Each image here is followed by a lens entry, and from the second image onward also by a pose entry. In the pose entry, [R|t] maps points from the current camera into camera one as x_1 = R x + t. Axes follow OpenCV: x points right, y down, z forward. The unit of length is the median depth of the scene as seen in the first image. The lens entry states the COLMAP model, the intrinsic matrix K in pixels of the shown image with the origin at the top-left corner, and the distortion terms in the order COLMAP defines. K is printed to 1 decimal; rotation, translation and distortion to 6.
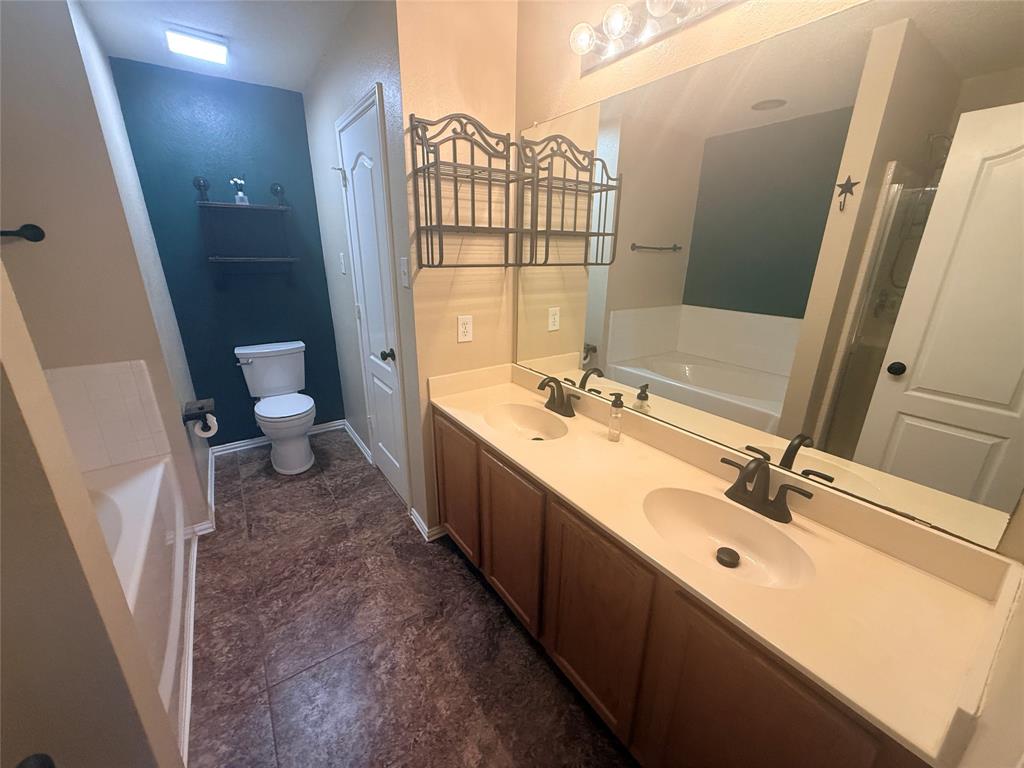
lens RADIAL K [[411.5, 0, 512.4], [0, 411.5, 385.1], [0, 0, 1]] dist [-0.001865, 0.000224]
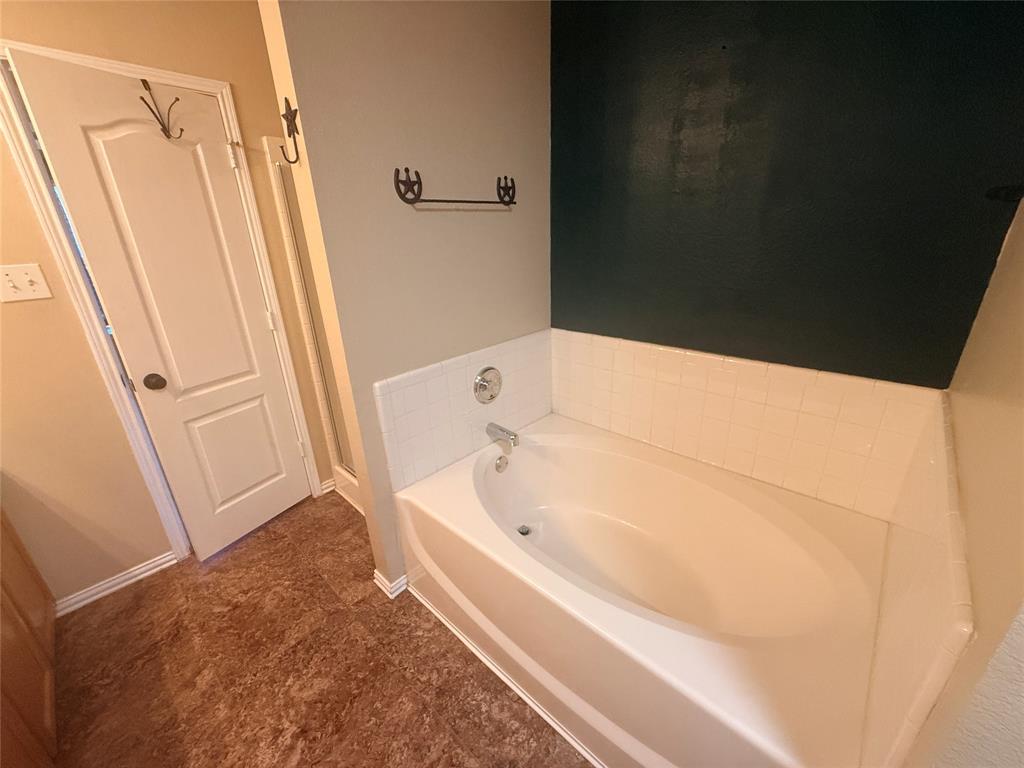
lens RADIAL K [[411.5, 0, 507.6], [0, 411.5, 382.9], [0, 0, 1]] dist [-0.001865, 0.000224]
pose [[-0.978420, 0.093566, -0.184225, -0.683384], [-0.042797, 0.780491, 0.623701, -0.445350], [0.202143, 0.618126, -0.759644, 1.306653]]
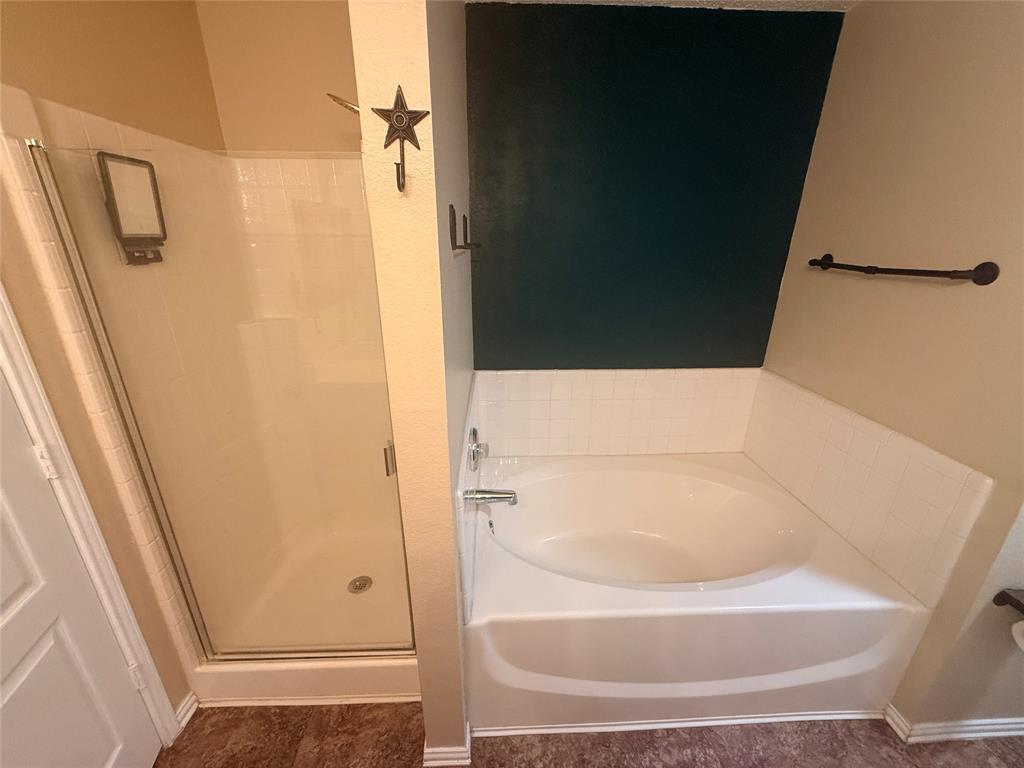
lens RADIAL K [[411.5, 0, 511.8], [0, 411.5, 385.8], [0, 0, 1]] dist [-0.001865, 0.000224]
pose [[-0.537332, 0.273958, -0.797635, -0.083702], [-0.279015, 0.834767, 0.474673, -0.334078], [0.795880, 0.477609, -0.372108, 0.738961]]
